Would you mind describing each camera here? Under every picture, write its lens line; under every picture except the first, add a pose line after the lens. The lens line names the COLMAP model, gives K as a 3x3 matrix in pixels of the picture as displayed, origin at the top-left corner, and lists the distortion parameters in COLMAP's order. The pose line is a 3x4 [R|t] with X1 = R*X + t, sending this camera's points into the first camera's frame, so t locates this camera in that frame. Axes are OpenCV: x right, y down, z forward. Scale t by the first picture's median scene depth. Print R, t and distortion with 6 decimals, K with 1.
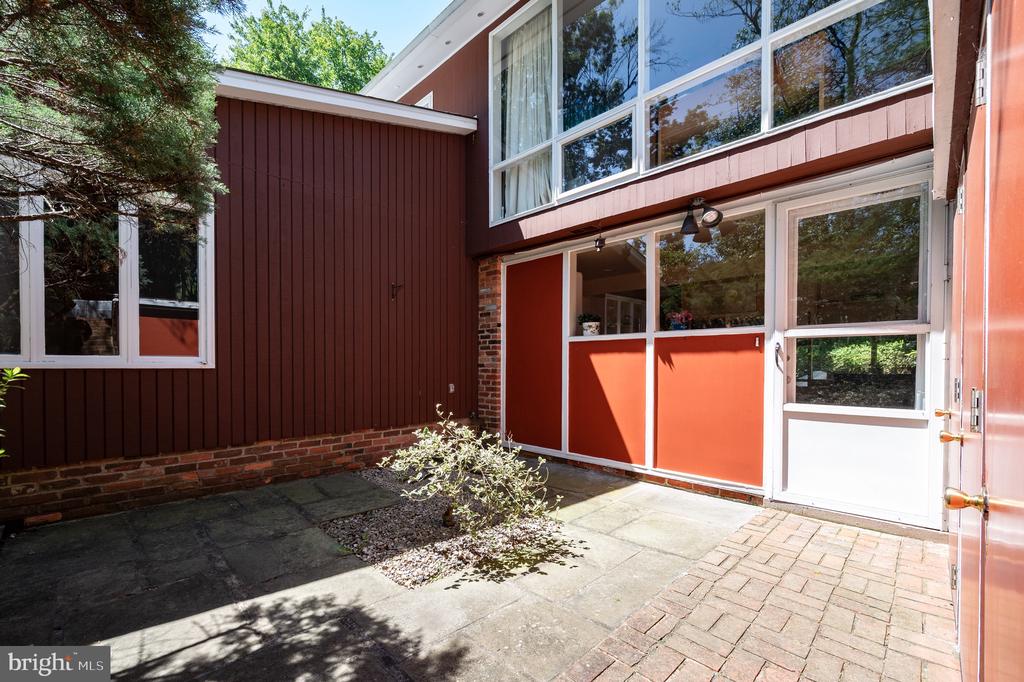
lens RADIAL K [[417.3, 0, 512.1], [0, 417.3, 372.5], [0, 0, 1]] dist [0.000131, -0.001689]
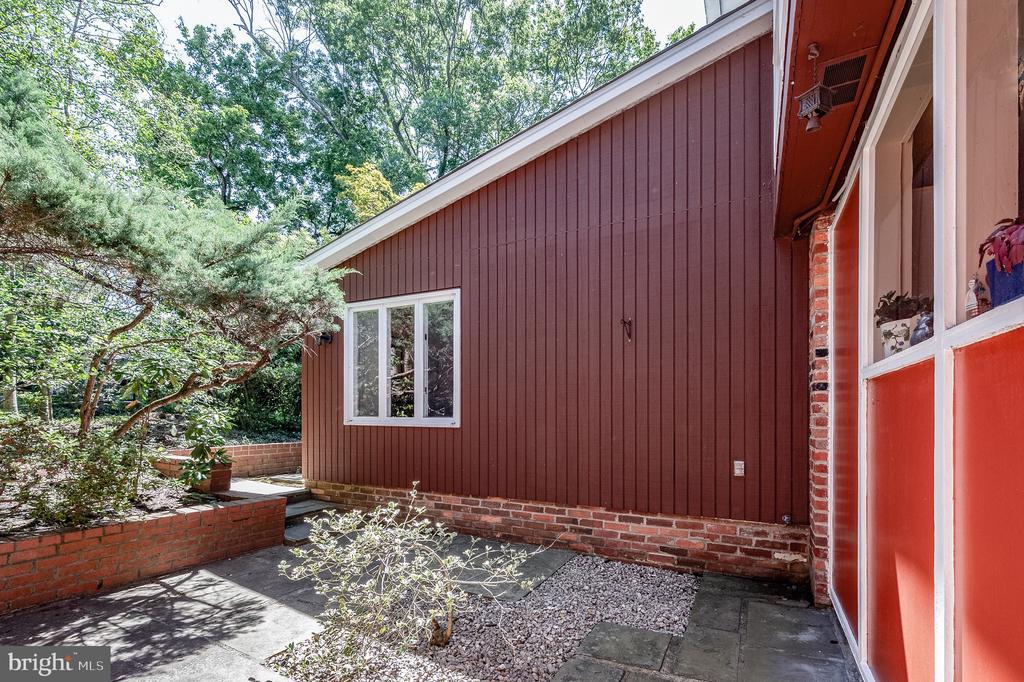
lens RADIAL K [[453.9, 0, 472.4], [0, 453.9, 423.5], [0, 0, 1]] dist [0.000356, 0.000149]
pose [[0.309853, 0.005385, -0.950769, 0.479169], [-0.028245, 0.999595, -0.003544, -0.016611], [0.950365, 0.027953, 0.309879, 0.575922]]
